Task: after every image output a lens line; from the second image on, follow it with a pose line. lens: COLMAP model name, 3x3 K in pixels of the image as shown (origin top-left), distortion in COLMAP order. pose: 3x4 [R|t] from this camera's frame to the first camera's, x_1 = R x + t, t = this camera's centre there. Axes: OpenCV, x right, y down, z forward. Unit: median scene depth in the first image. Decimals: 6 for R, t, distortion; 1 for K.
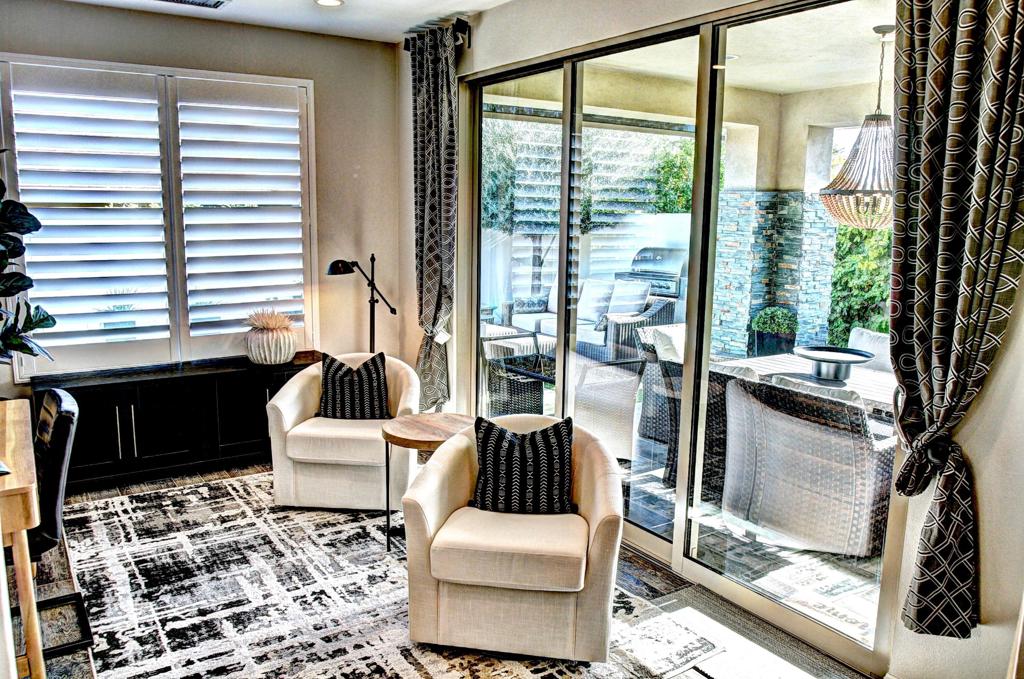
lens RADIAL K [[787.4, 0, 512.0], [0, 787.4, 339.5], [0, 0, 1]] dist [-0.066144, 0.011523]
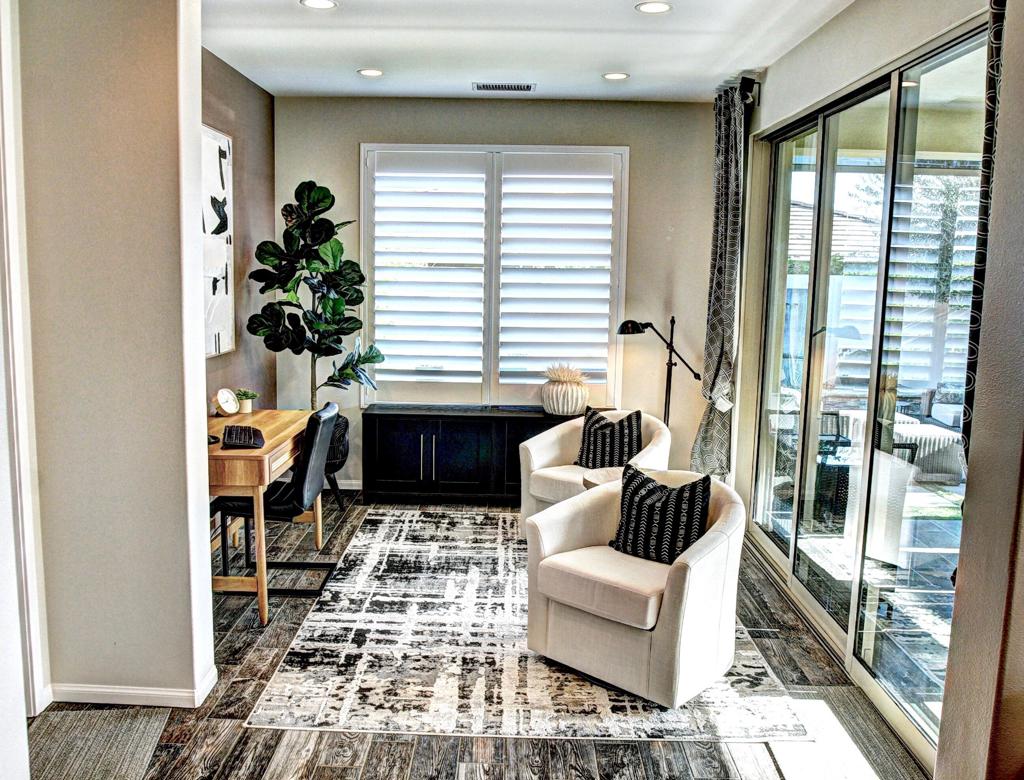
lens RADIAL K [[929.1, 0, 484.9], [0, 929.1, 403.3], [0, 0, 1]] dist [-0.110001, 0.004775]
pose [[0.805208, 0.084078, -0.587001, 0.427910], [-0.100858, 0.994892, 0.004152, 0.025279], [0.584352, 0.055860, 0.809575, -0.101621]]
